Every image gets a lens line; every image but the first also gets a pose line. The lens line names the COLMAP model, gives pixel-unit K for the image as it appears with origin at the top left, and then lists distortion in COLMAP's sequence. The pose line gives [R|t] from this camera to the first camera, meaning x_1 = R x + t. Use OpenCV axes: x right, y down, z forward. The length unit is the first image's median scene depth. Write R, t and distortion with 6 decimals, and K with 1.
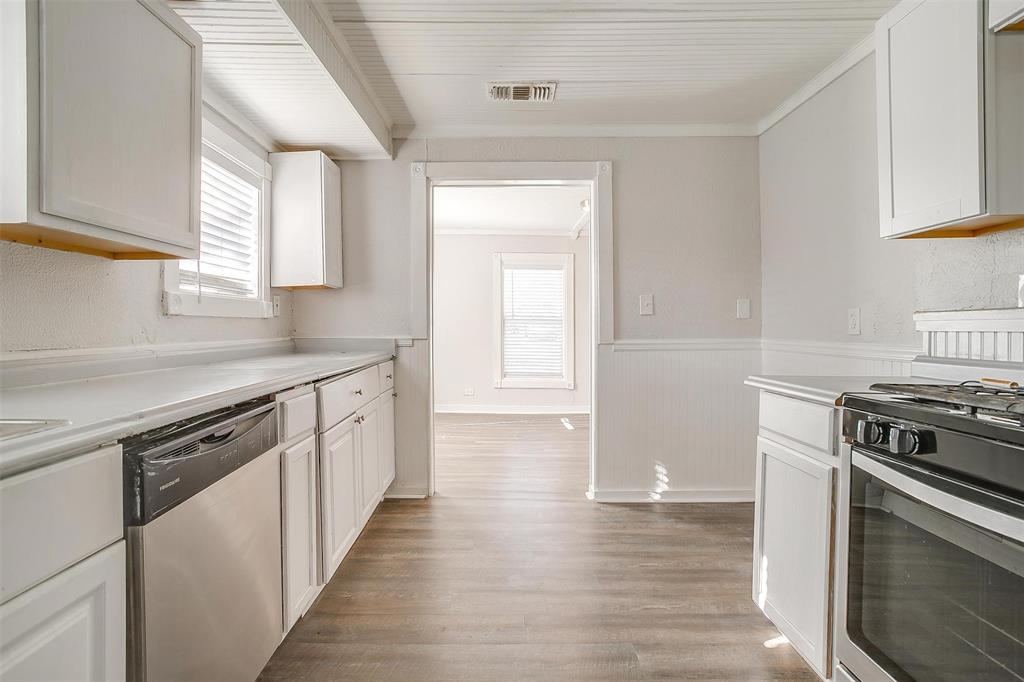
lens RADIAL K [[518.8, 0, 494.1], [0, 518.8, 329.6], [0, 0, 1]] dist [-0.036506, 0.020984]
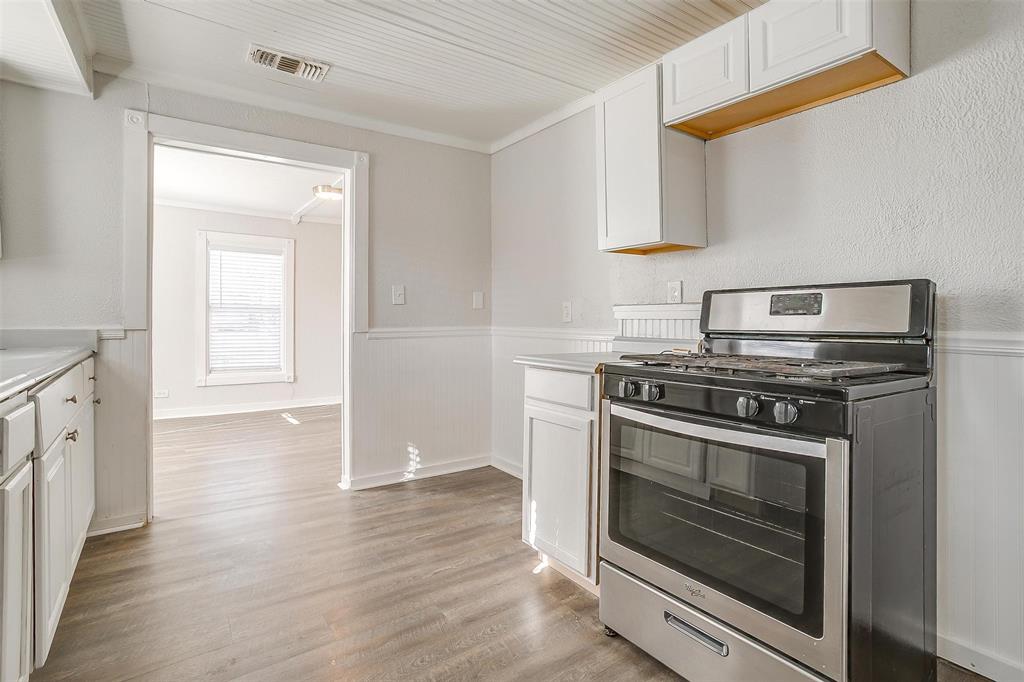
lens RADIAL K [[518.8, 0, 513.7], [0, 518.8, 314.9], [0, 0, 1]] dist [-0.036506, 0.020984]
pose [[0.805228, 0.005765, 0.592938, -0.163895], [0.000037, 0.999952, -0.009772, 0.003845], [-0.592966, 0.007891, 0.805189, 0.011862]]
